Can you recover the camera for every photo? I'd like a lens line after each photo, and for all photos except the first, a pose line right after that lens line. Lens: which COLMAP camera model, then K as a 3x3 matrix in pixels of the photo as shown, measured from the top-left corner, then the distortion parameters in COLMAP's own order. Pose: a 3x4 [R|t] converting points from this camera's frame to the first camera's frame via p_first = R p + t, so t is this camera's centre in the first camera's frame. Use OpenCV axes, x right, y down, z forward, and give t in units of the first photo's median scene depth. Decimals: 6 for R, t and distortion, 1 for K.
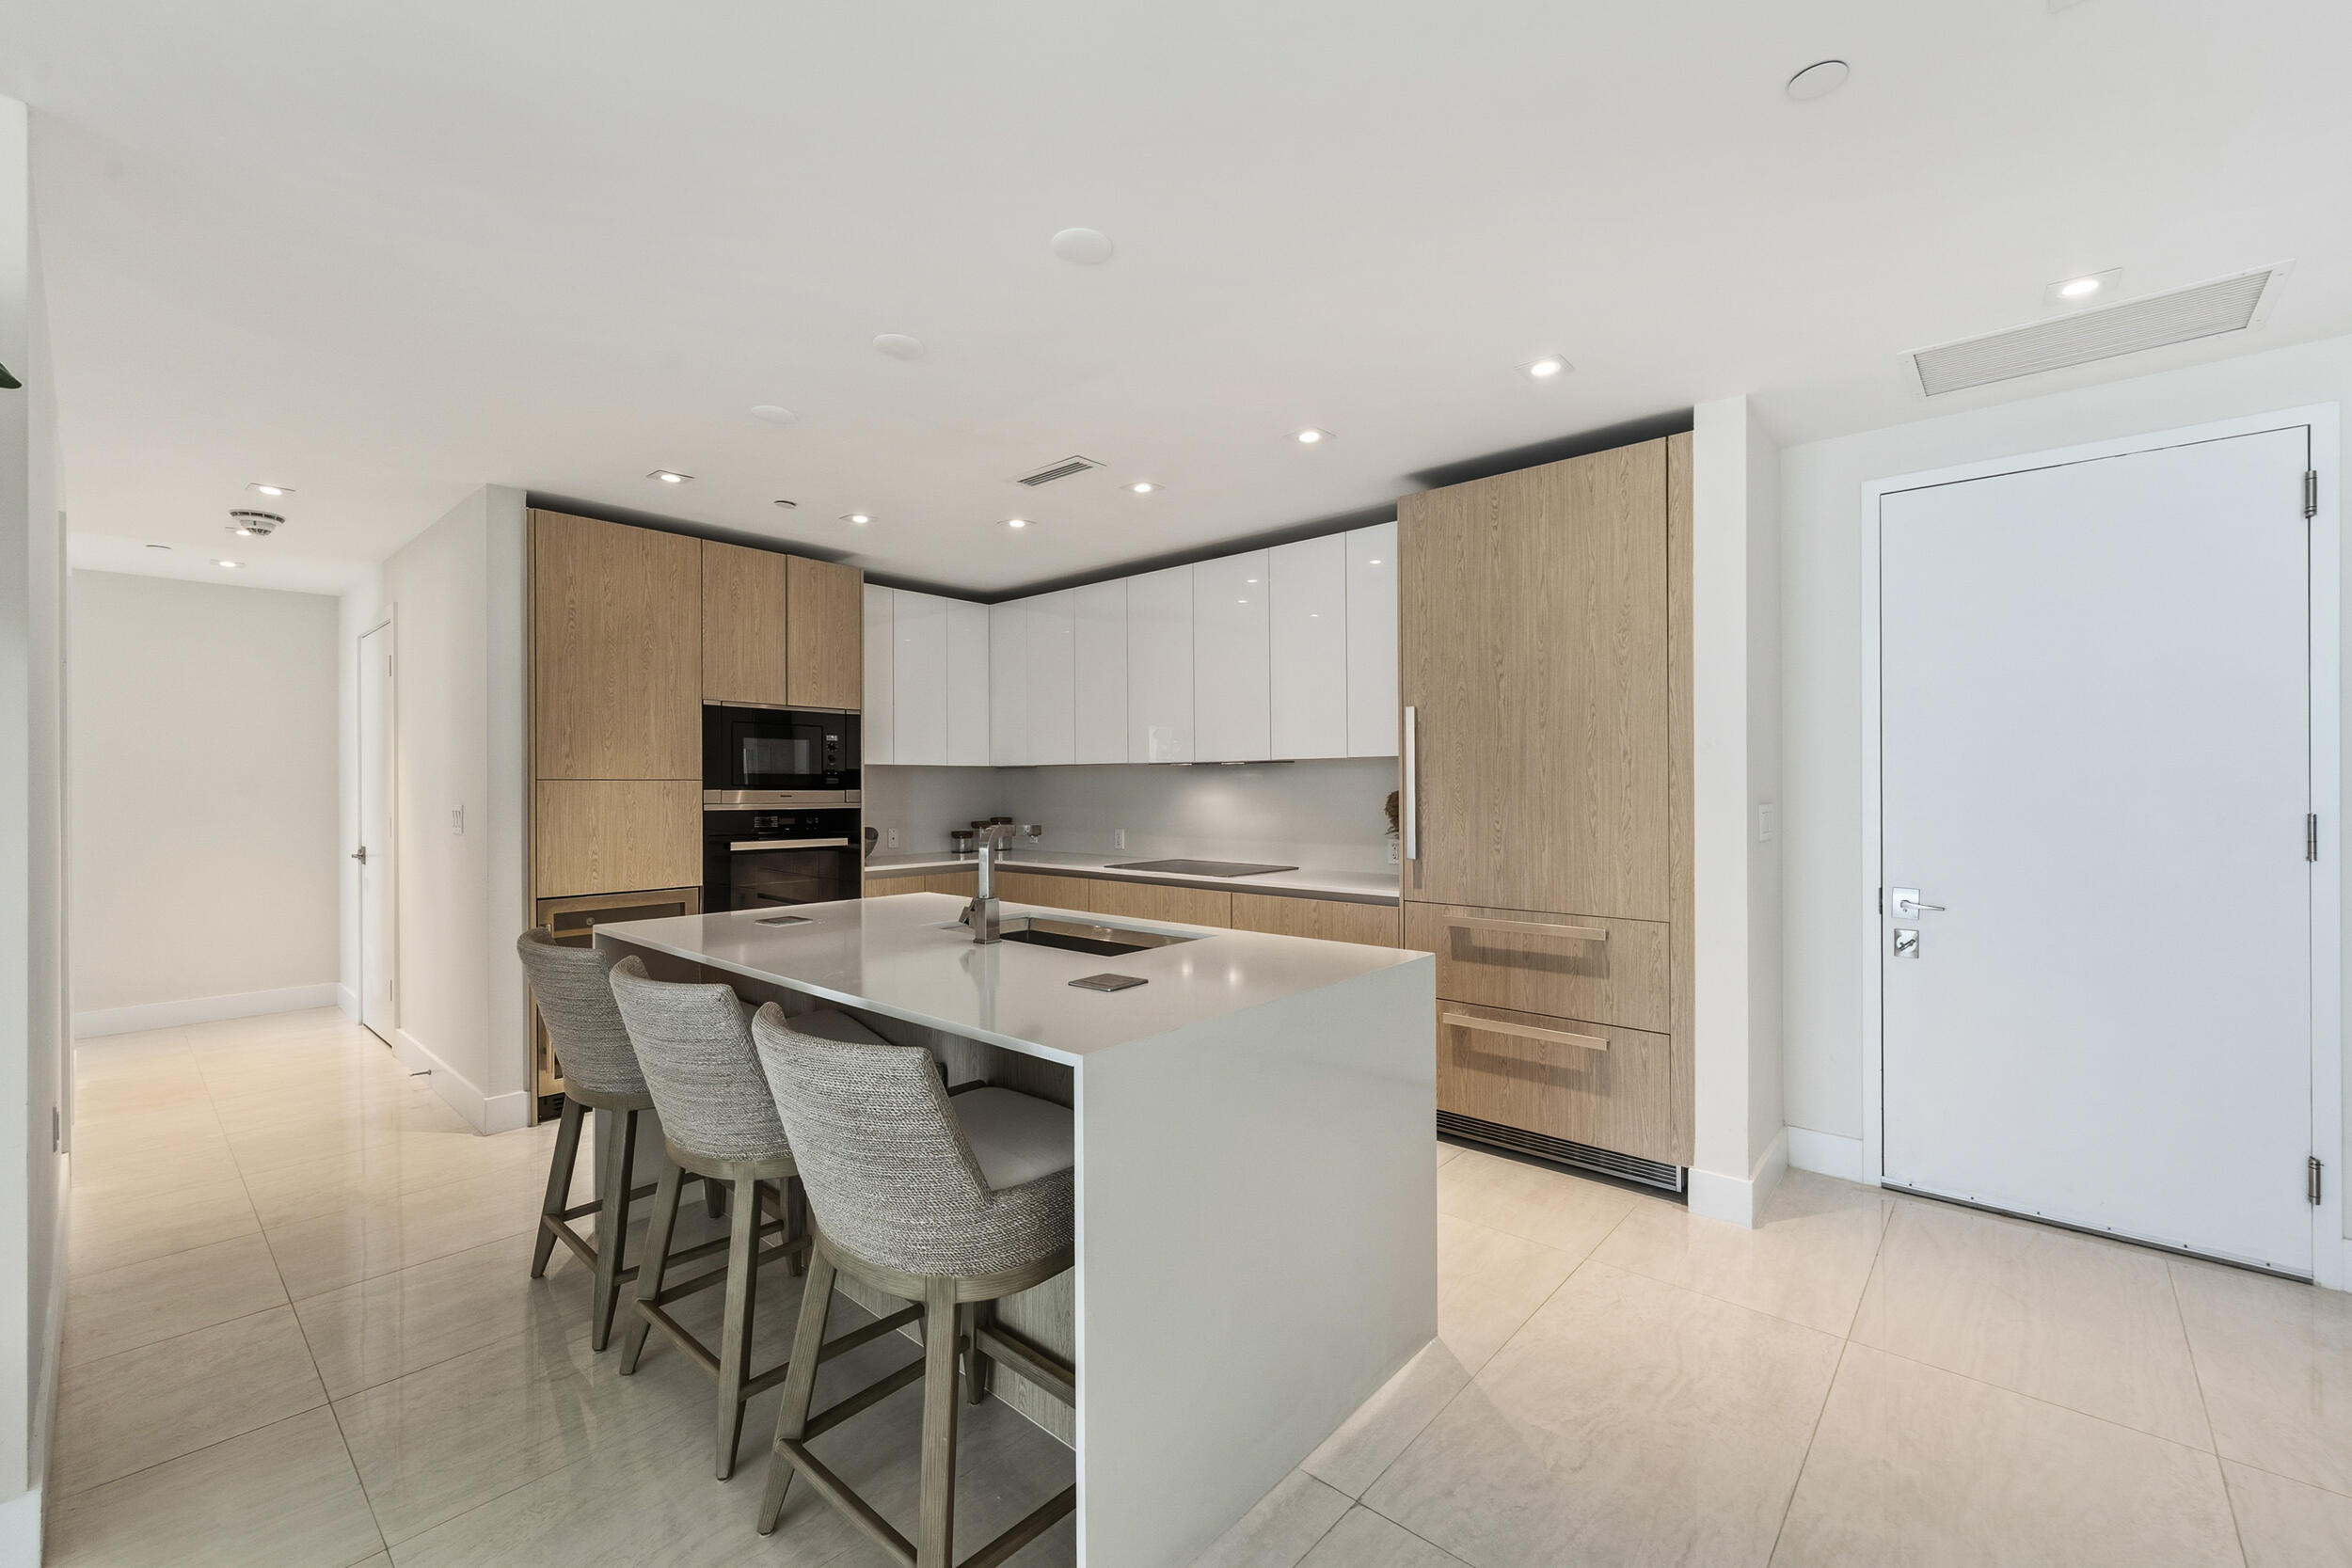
lens RADIAL K [[965.8, 0, 1176.0], [0, 965.8, 784.0], [0, 0, 1]] dist [-0.000526, -0.000075]
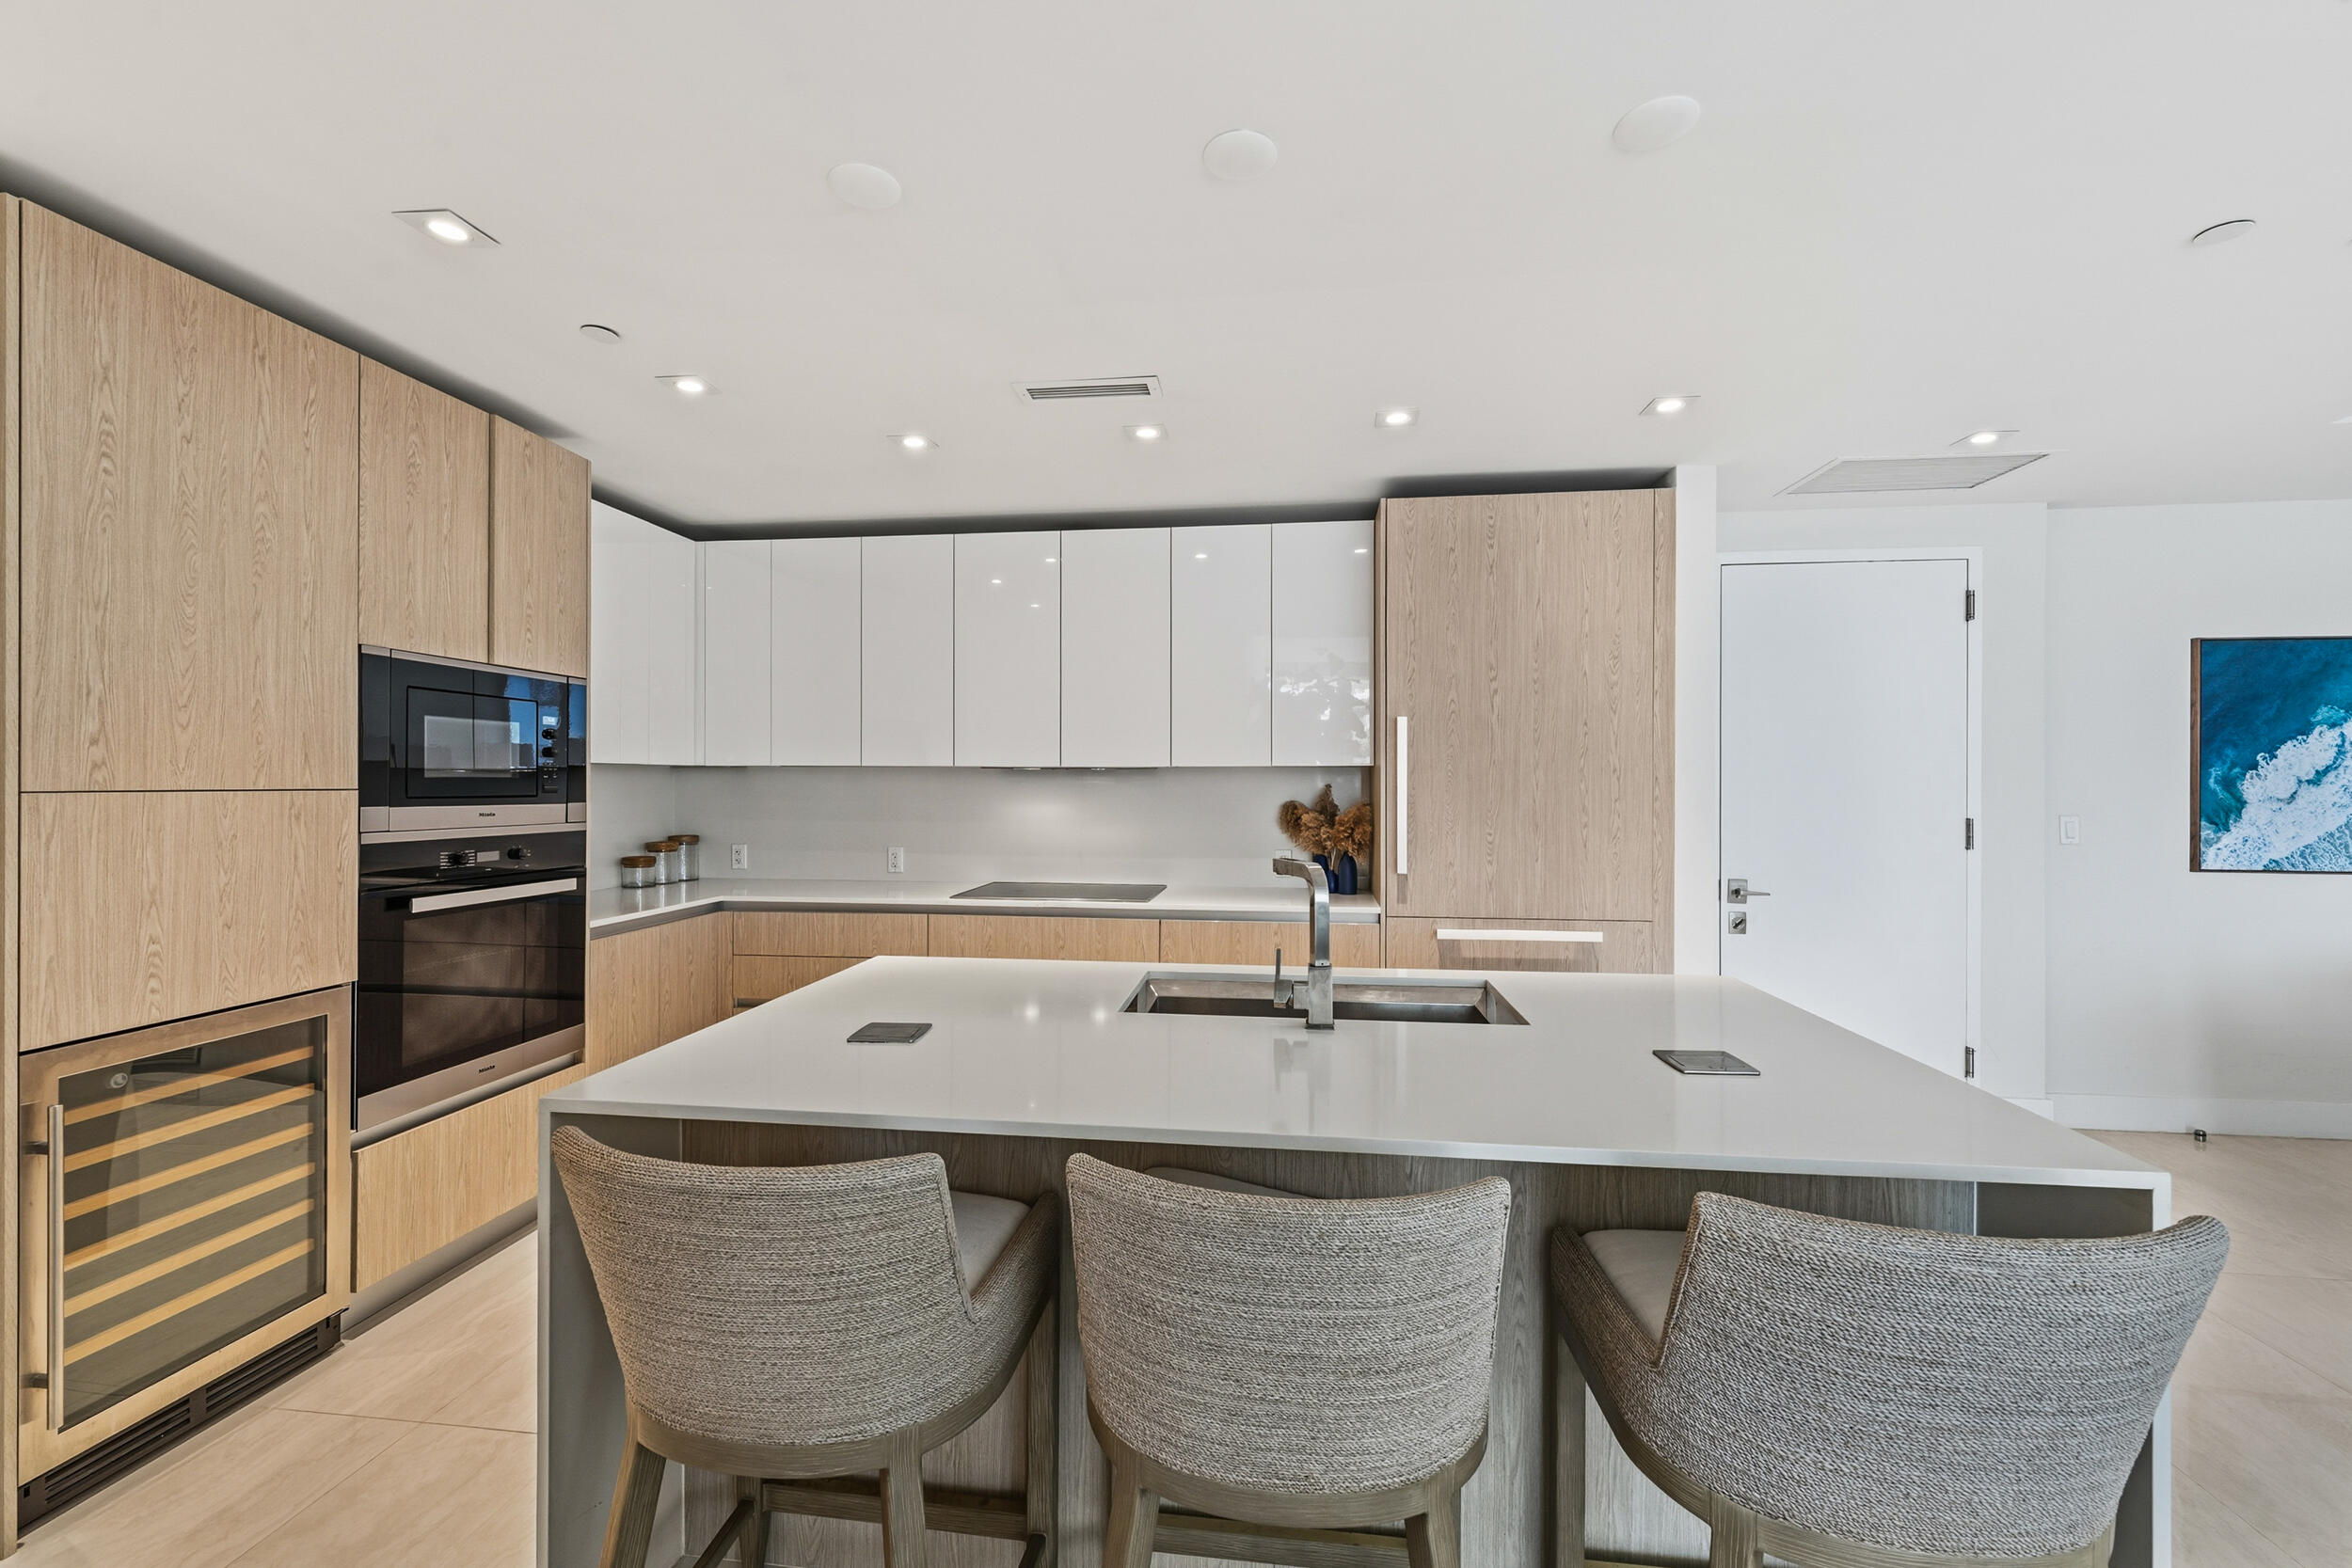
lens RADIAL K [[965.8, 0, 1176.0], [0, 965.8, 784.0], [0, 0, 1]] dist [-0.000526, -0.000075]
pose [[0.823855, 0.004243, 0.566785, -0.420264], [-0.006311, 0.999979, 0.001687, -0.010992], [-0.566766, -0.004967, 0.823864, 0.281298]]
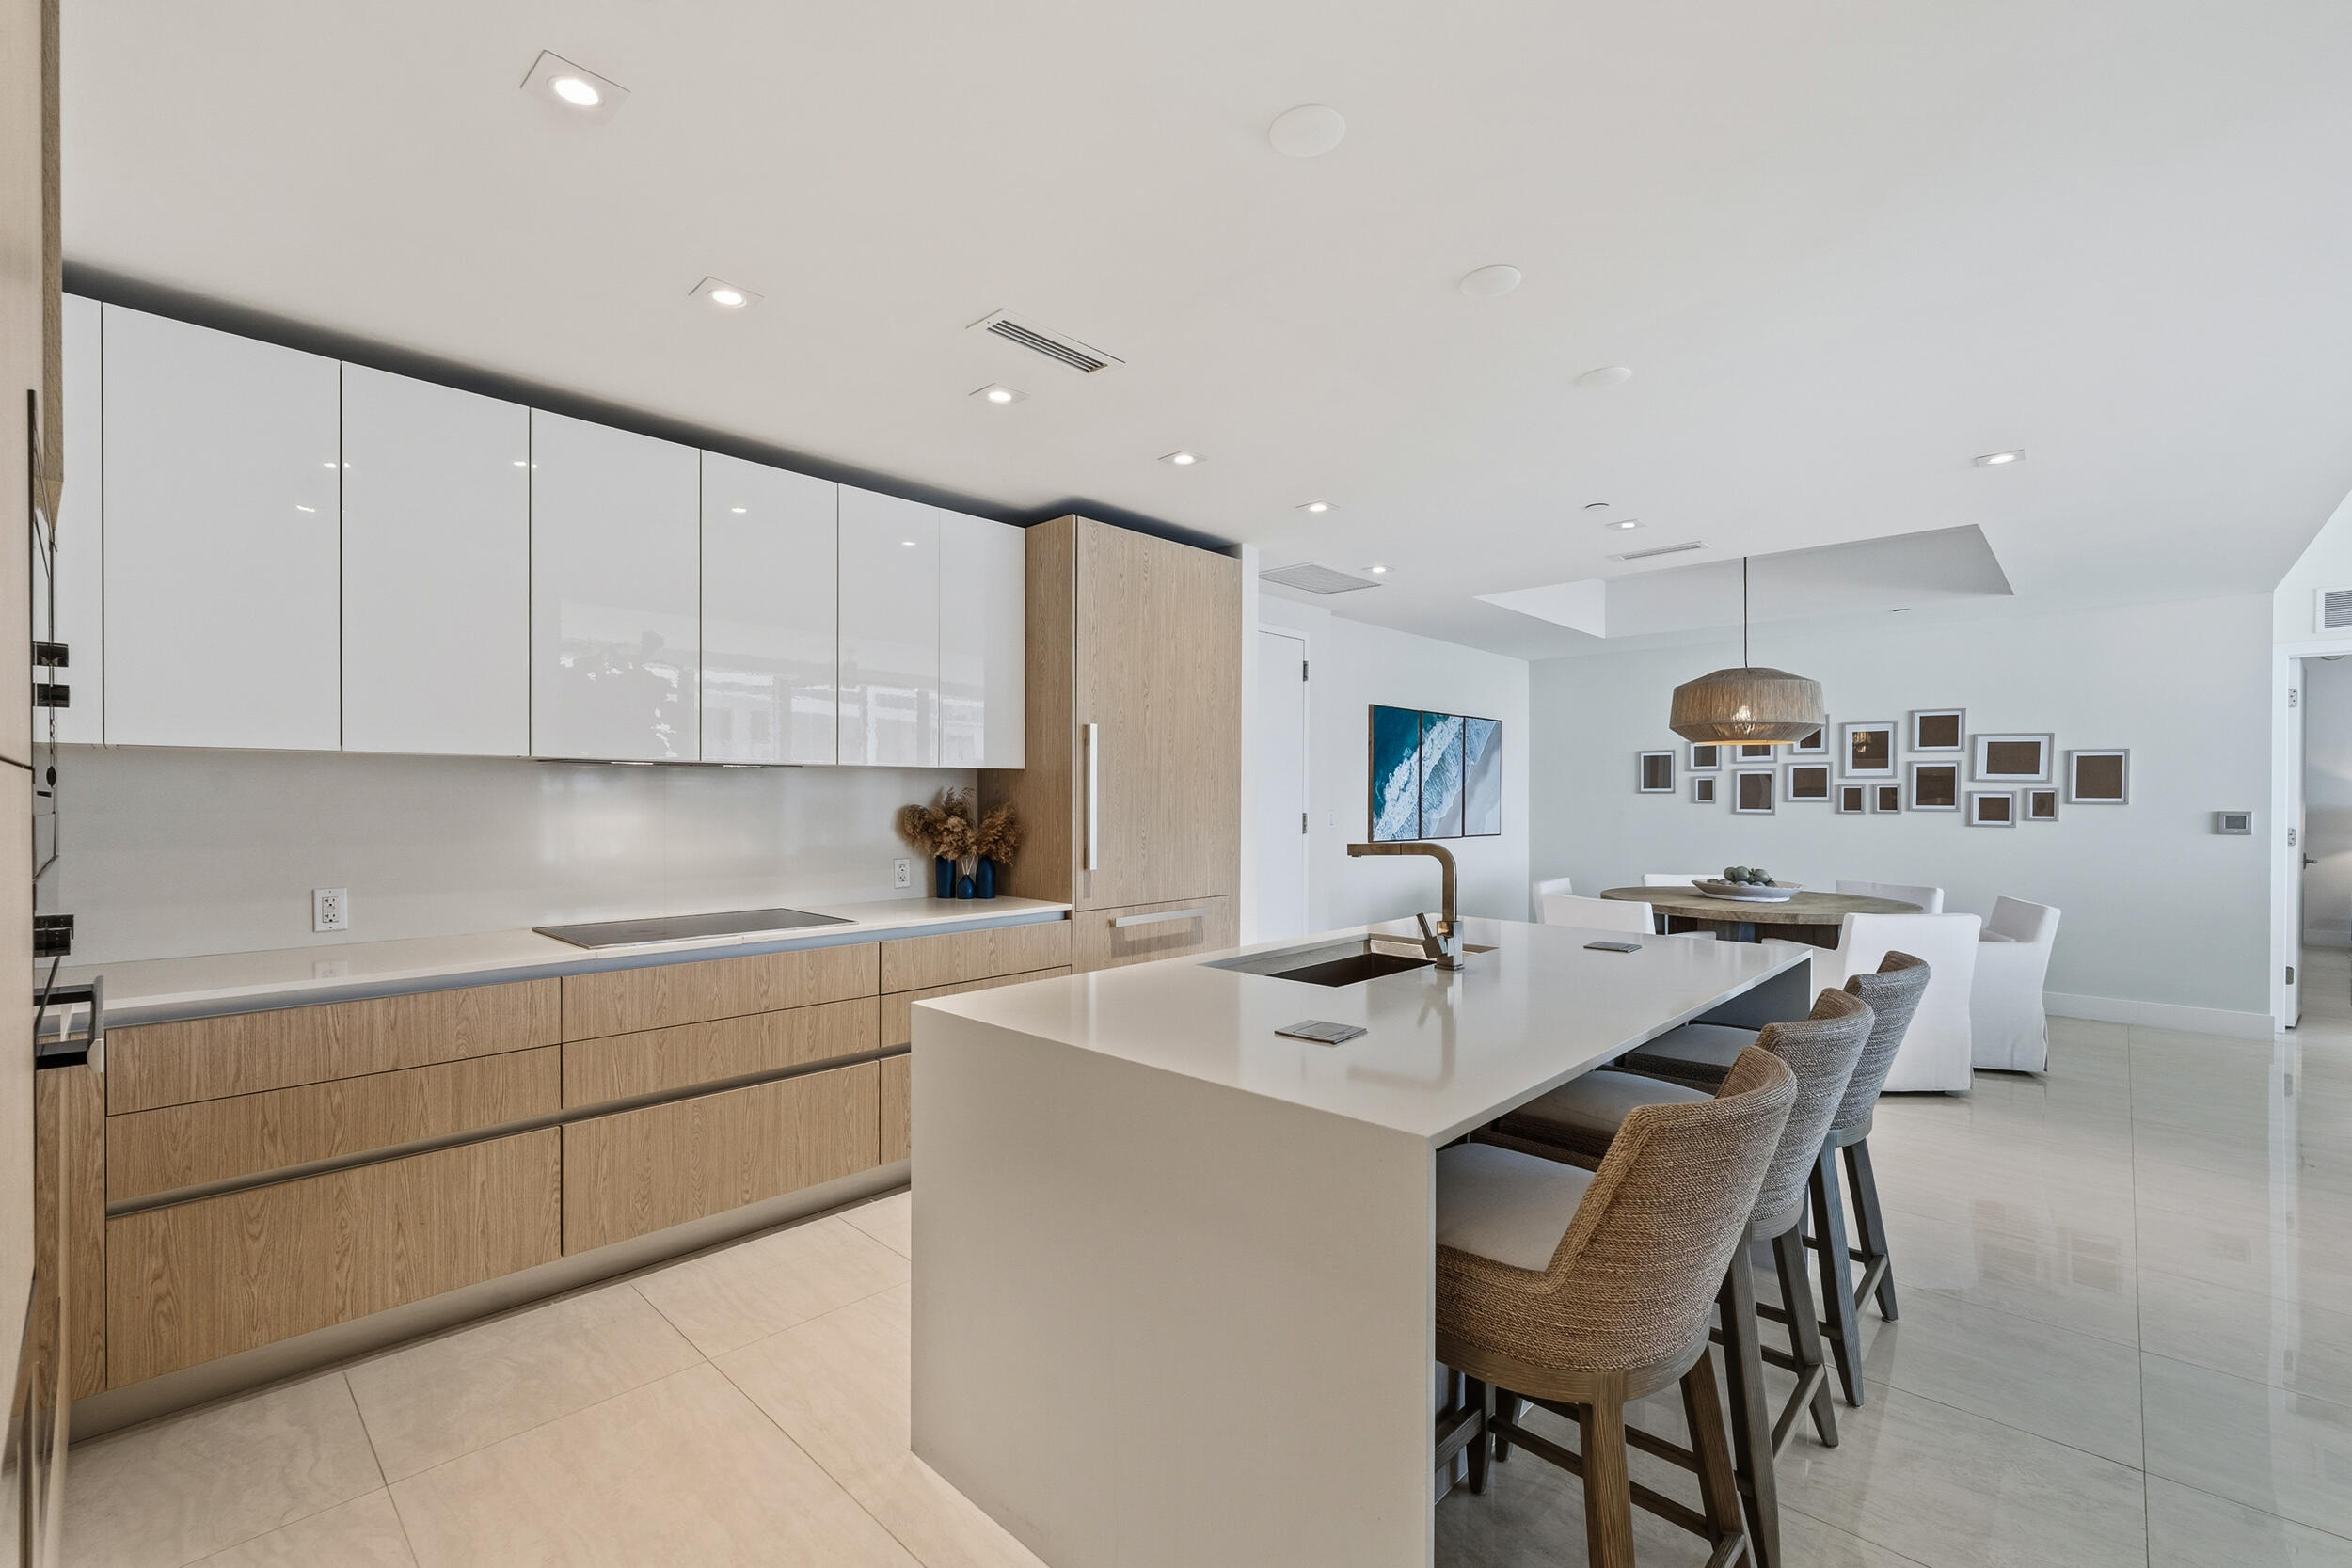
lens RADIAL K [[999.5, 0, 1181.9], [0, 999.5, 807.0], [0, 0, 1]] dist [-0.000165, -0.000023]
pose [[0.026154, -0.006349, 0.999638, -0.708520], [-0.005269, 0.999965, 0.006489, 0.001708], [-0.999644, -0.005437, 0.026120, 0.746351]]
